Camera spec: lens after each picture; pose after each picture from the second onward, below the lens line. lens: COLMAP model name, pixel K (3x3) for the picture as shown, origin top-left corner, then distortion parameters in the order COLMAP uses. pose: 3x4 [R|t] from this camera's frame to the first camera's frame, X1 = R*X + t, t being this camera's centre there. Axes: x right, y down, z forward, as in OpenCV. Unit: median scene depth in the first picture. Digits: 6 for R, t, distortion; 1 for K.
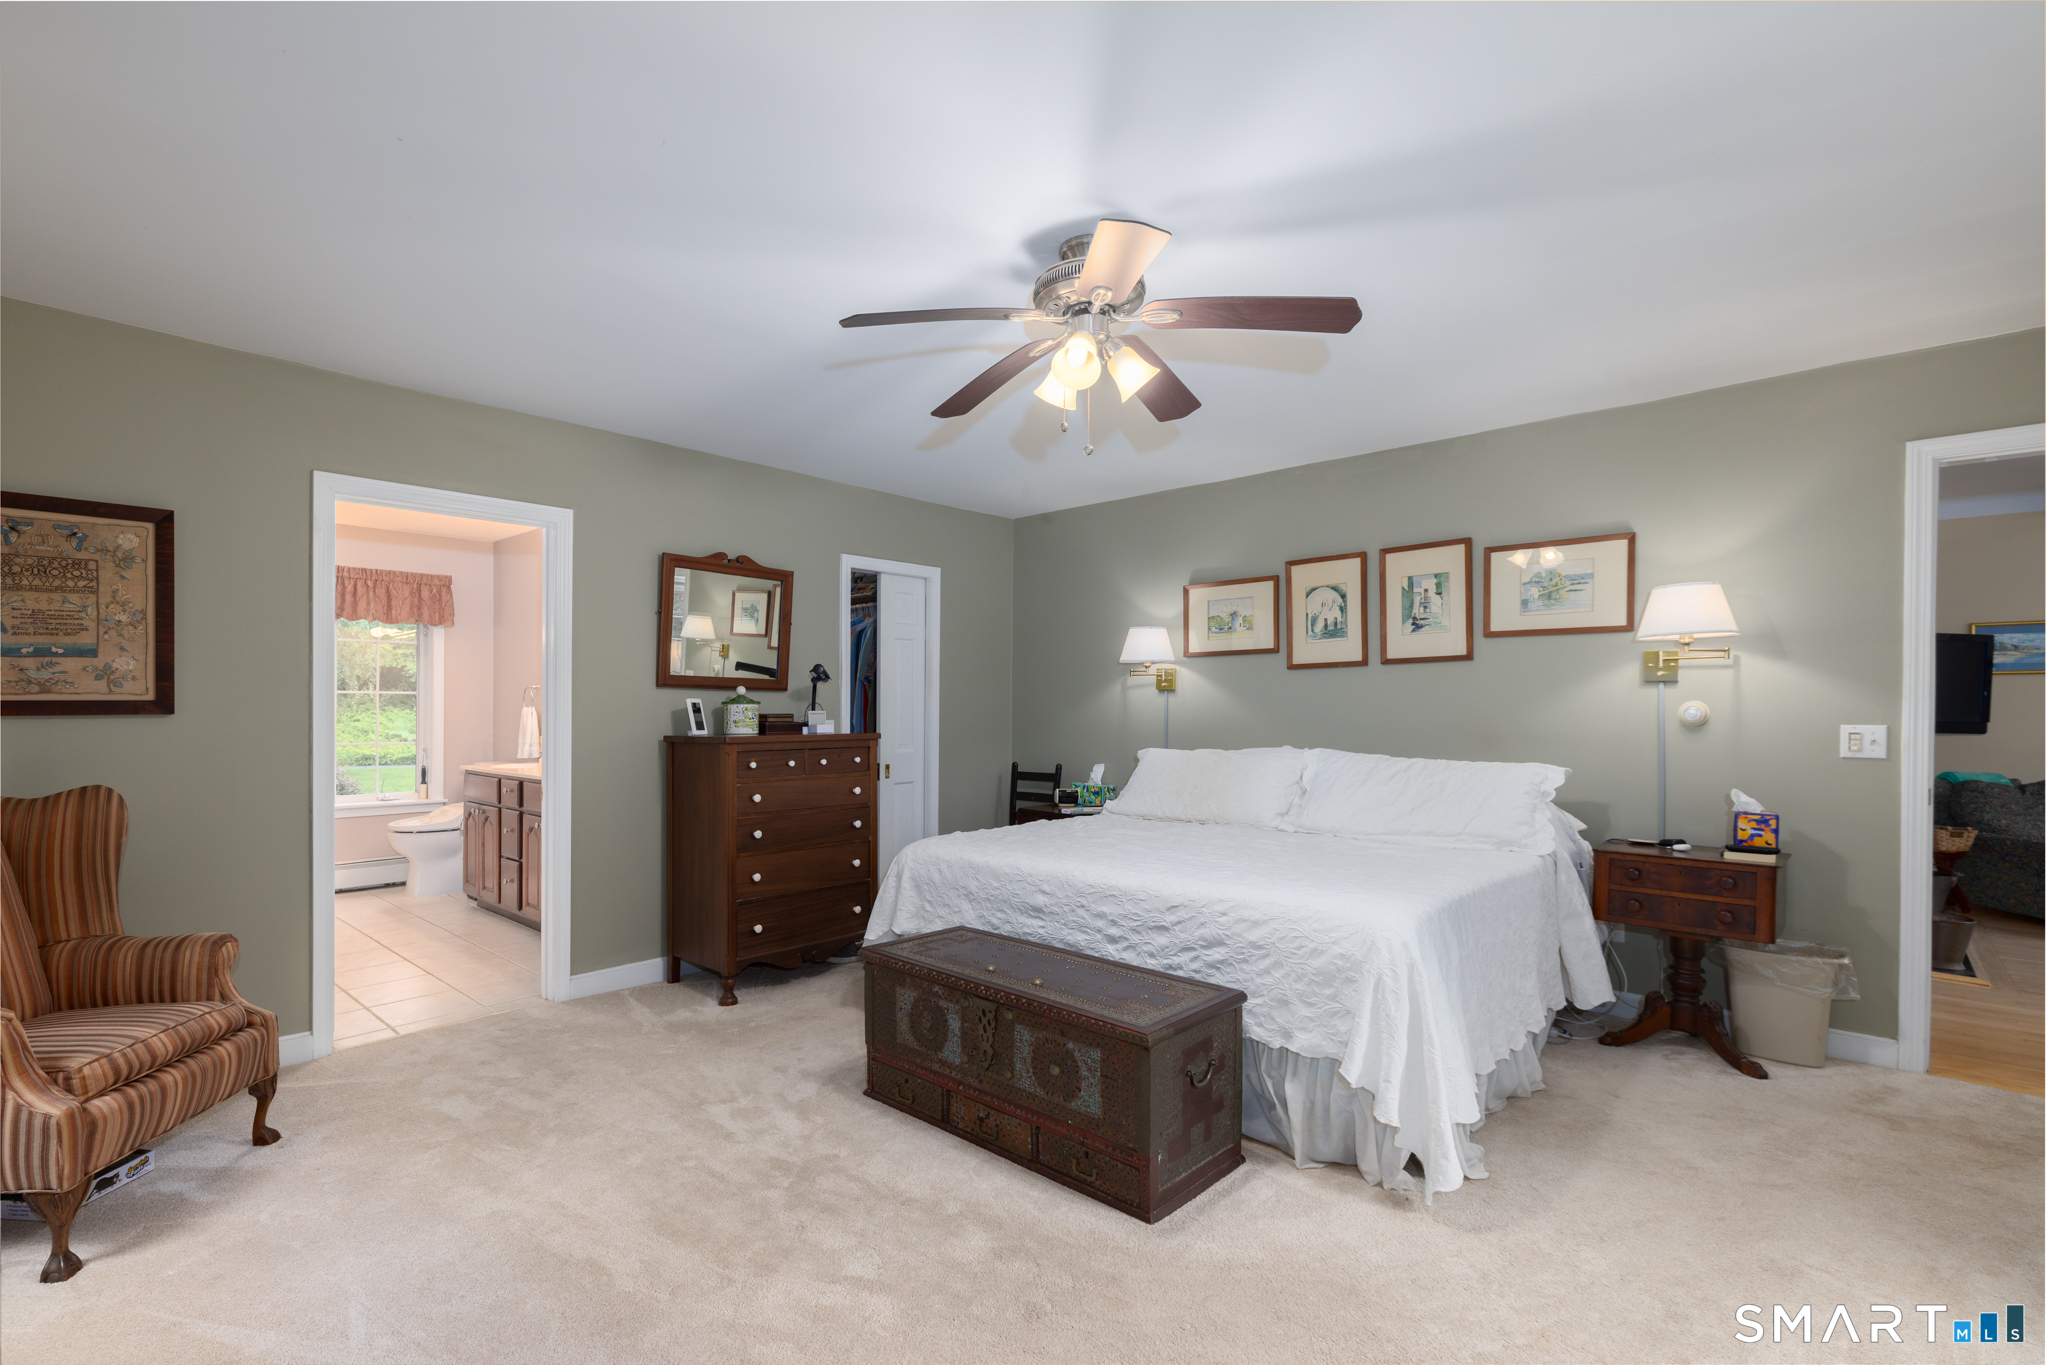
lens RADIAL K [[949.0, 0, 960.7], [0, 949.0, 707.5], [0, 0, 1]] dist [0.001672, 0.000572]
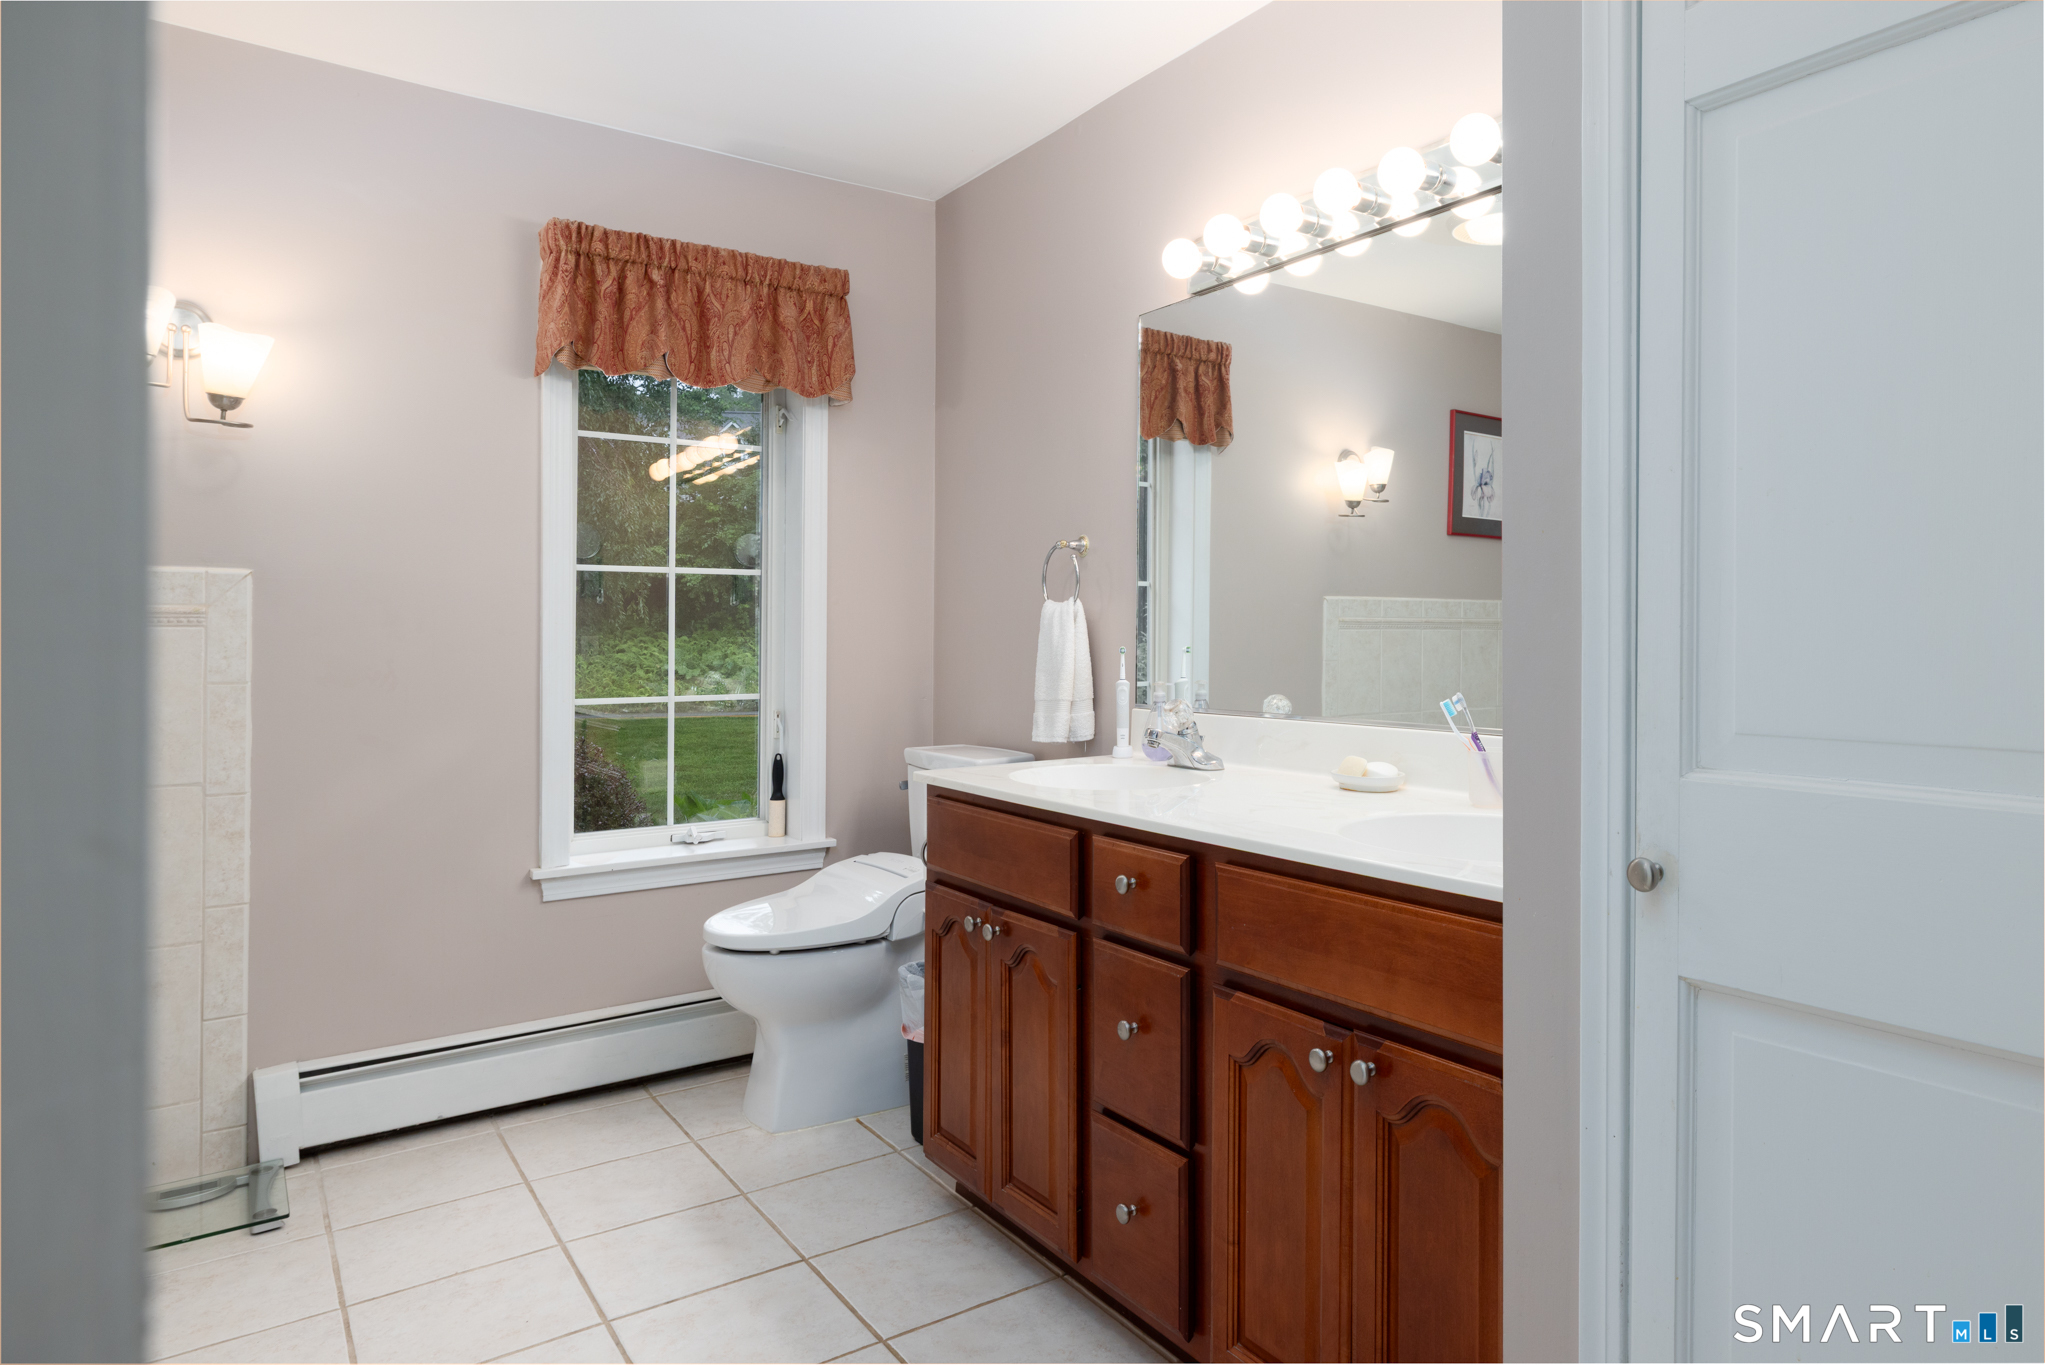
lens RADIAL K [[1235.8, 0, 1193.0], [0, 1235.8, 619.6], [0, 0, 1]] dist [-0.002686, 0.001159]
pose [[0.991471, -0.006918, -0.130147, -0.340628], [0.005204, 0.999895, -0.013508, 0.013327], [0.130227, 0.012716, 0.991403, 0.531371]]
